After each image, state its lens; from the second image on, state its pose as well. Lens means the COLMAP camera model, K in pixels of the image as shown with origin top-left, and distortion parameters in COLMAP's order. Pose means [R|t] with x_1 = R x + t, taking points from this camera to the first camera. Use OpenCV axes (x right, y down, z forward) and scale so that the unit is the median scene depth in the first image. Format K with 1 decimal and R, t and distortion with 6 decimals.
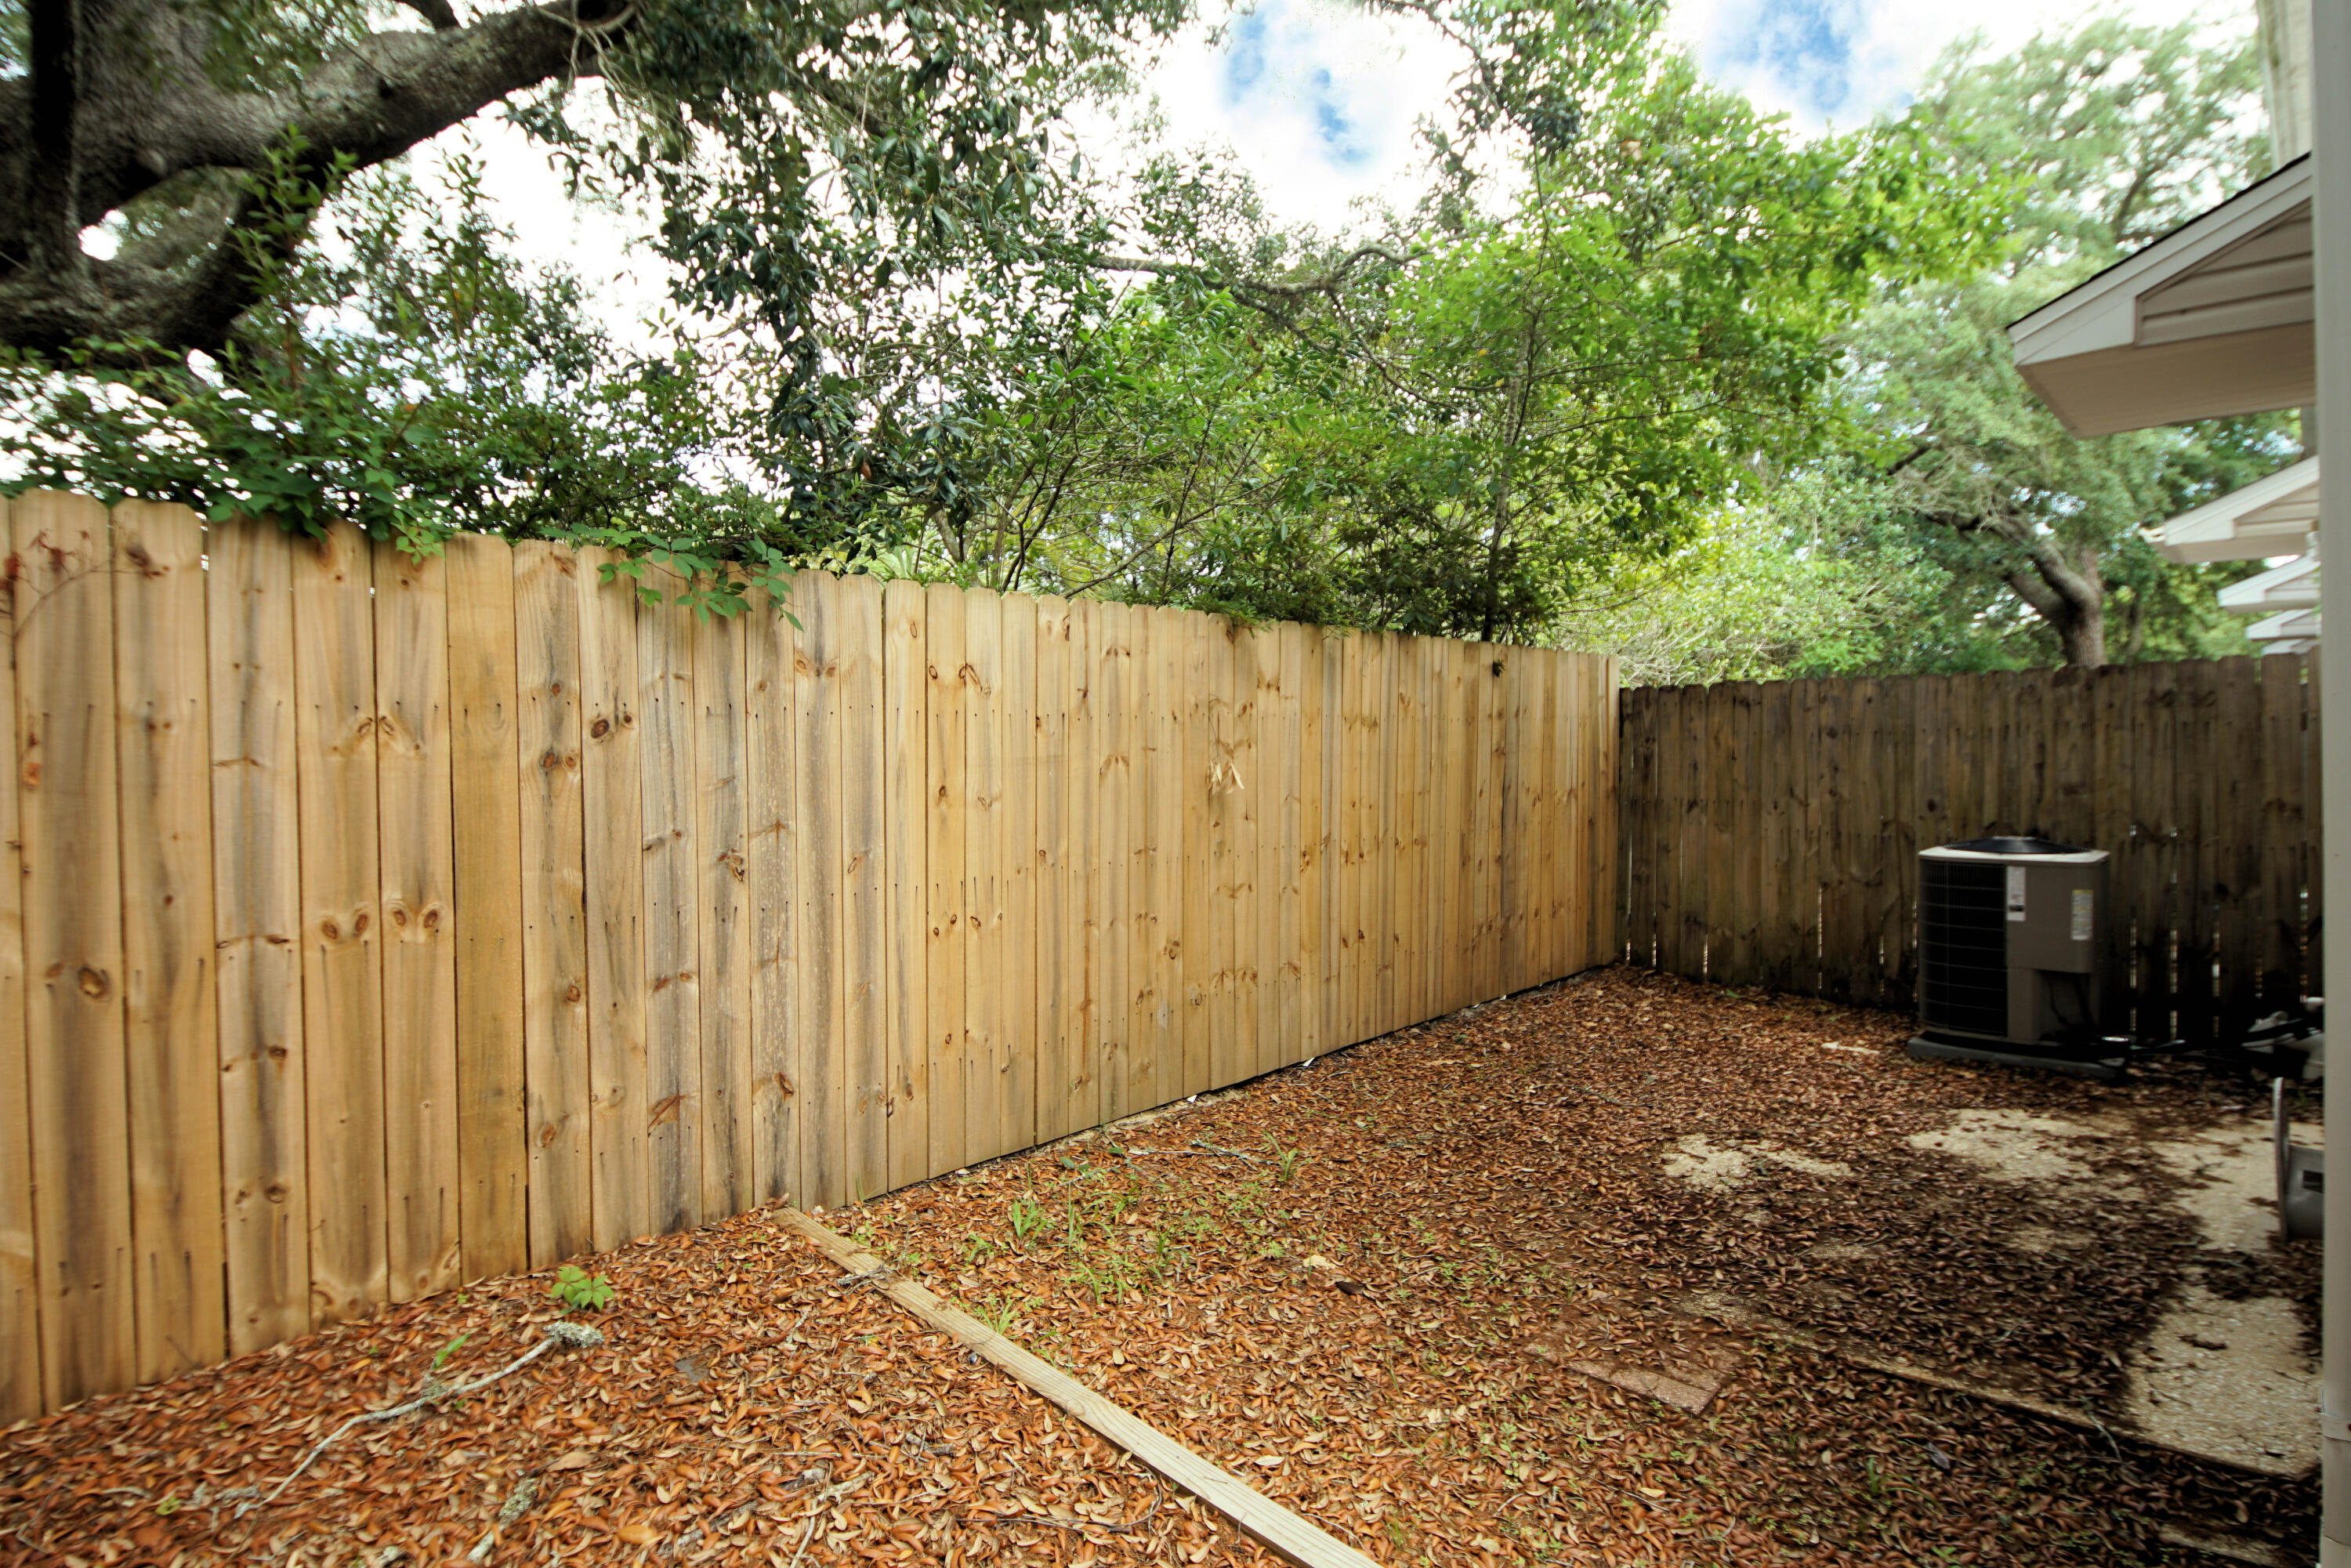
lens RADIAL K [[1262.8, 0, 1157.6], [0, 1262.8, 767.1], [0, 0, 1]] dist [0.033496, -0.028132]
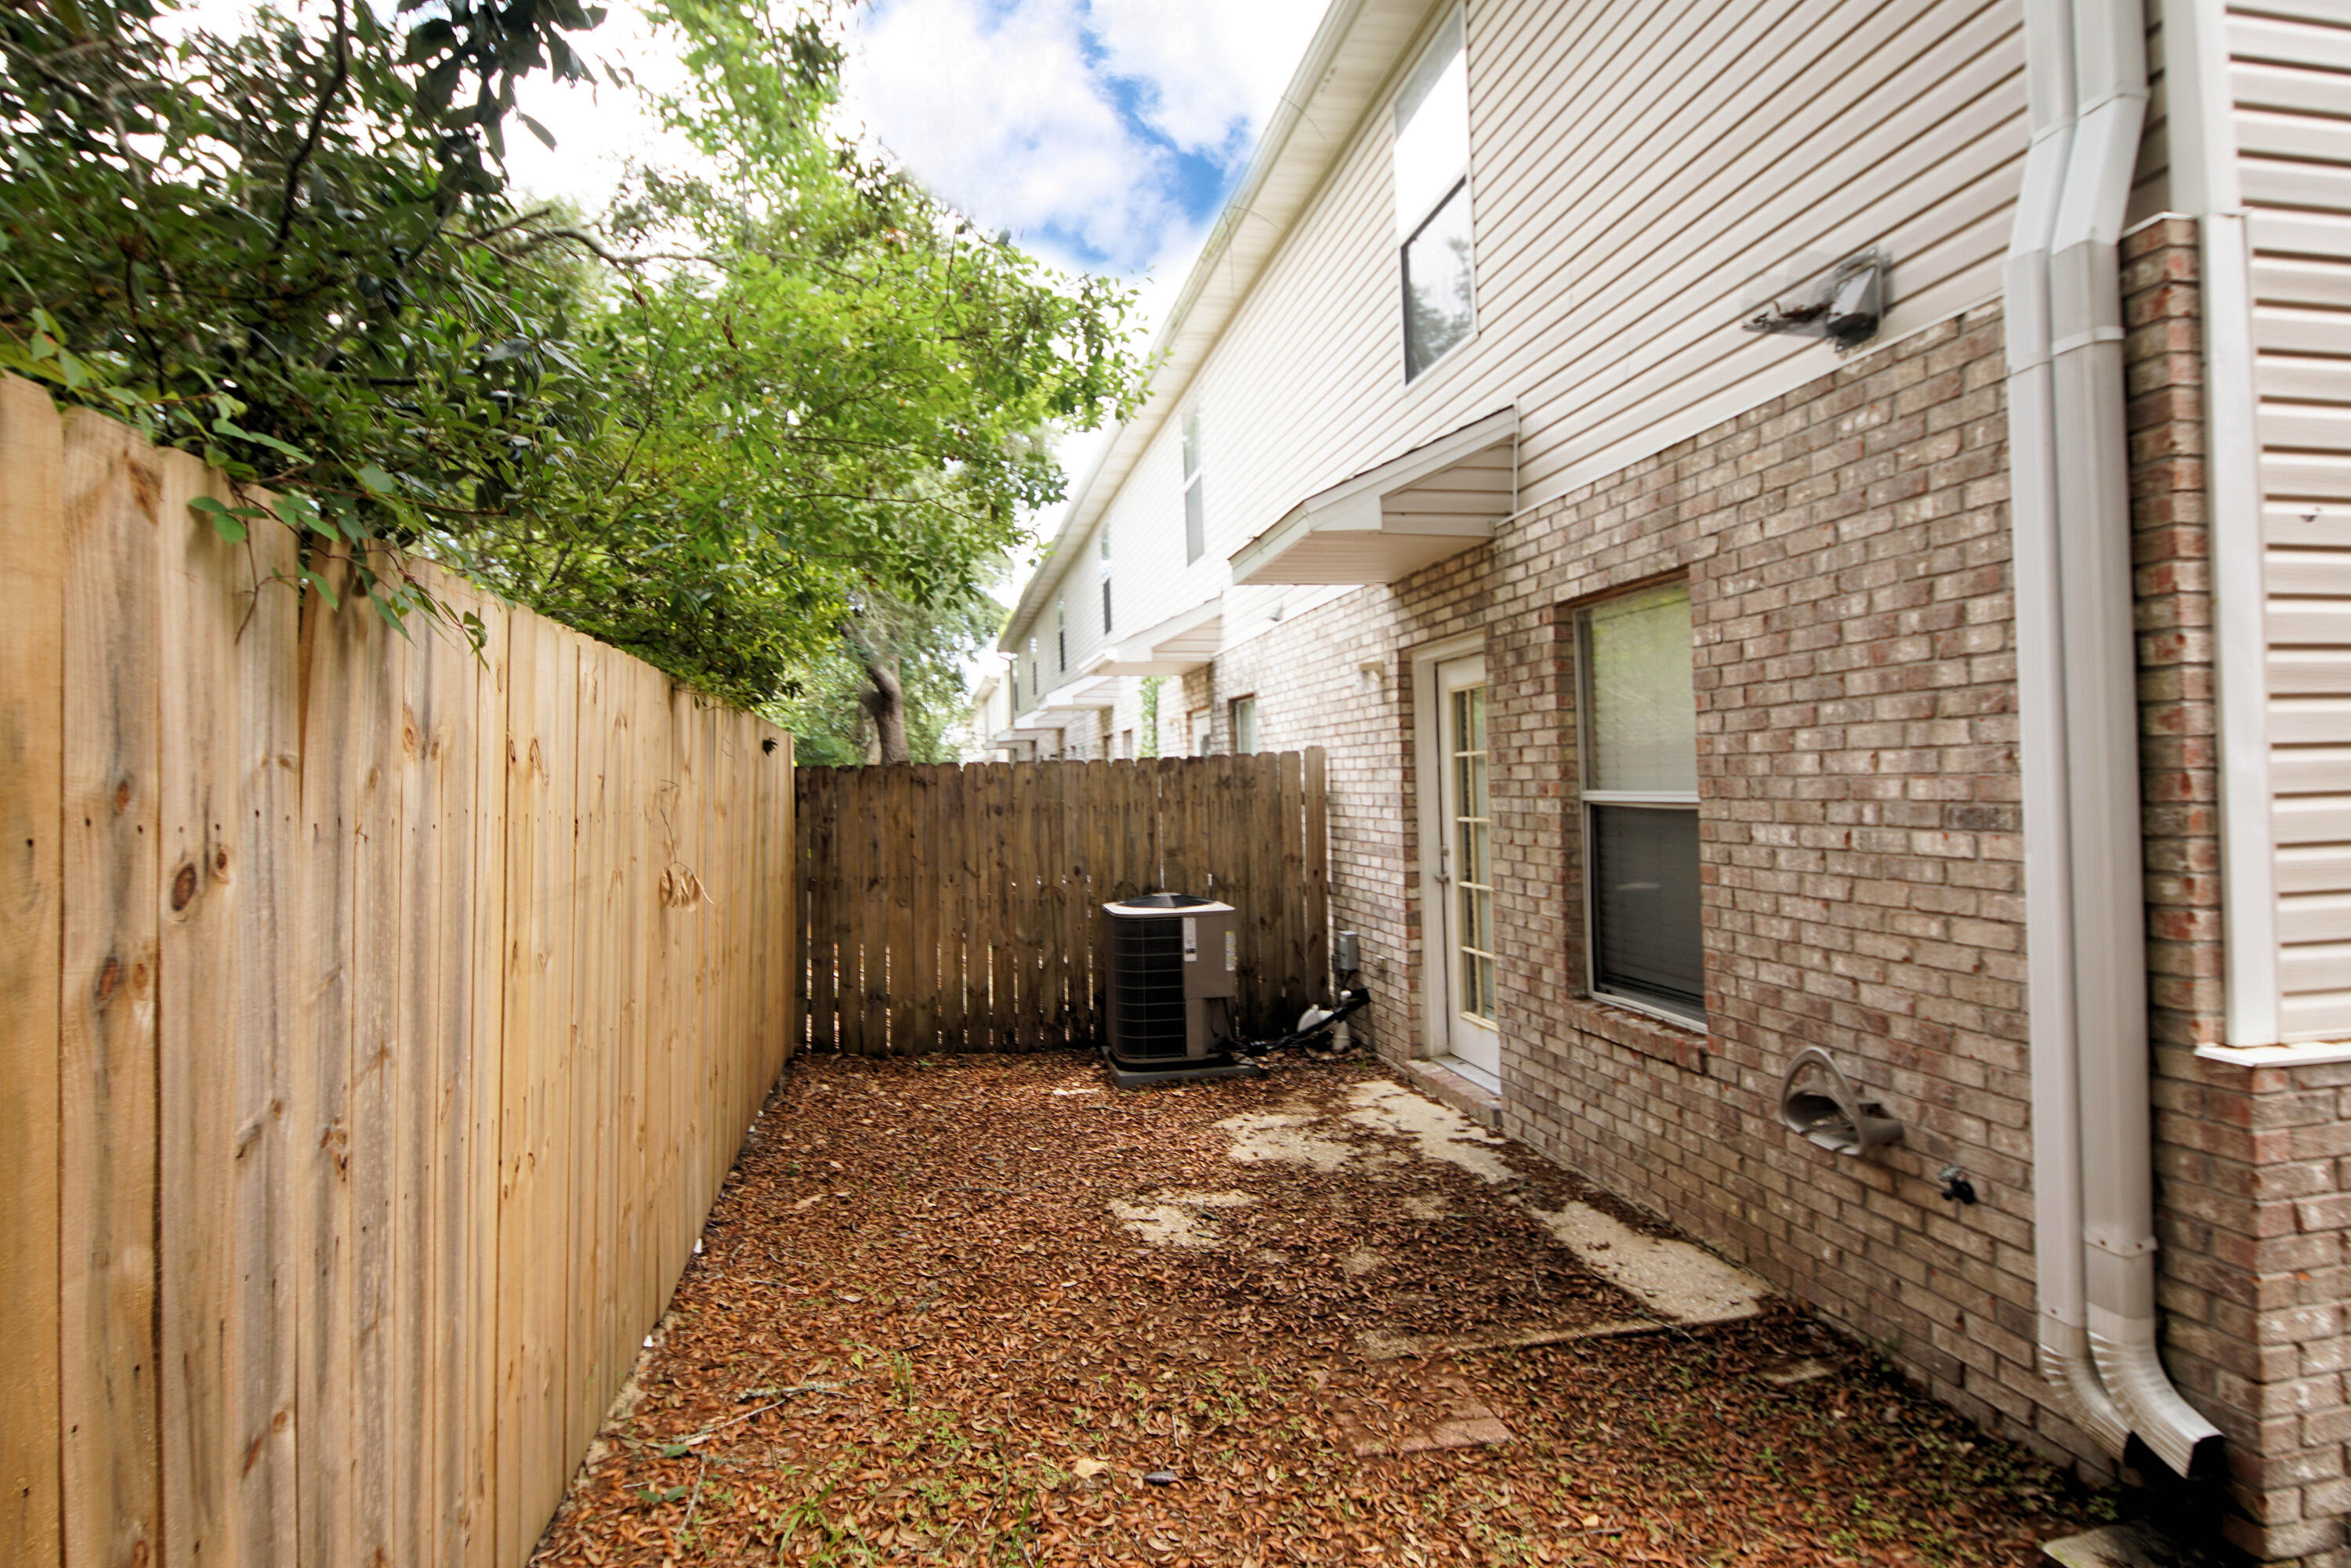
lens RADIAL K [[1256.9, 0, 1175.5], [0, 1256.9, 784.0], [0, 0, 1]] dist [0.045255, -0.029210]
pose [[0.605201, -0.001119, 0.796072, -0.435630], [0.032635, 0.999193, -0.023406, -0.033028], [-0.795403, 0.040145, 0.604749, 0.369129]]
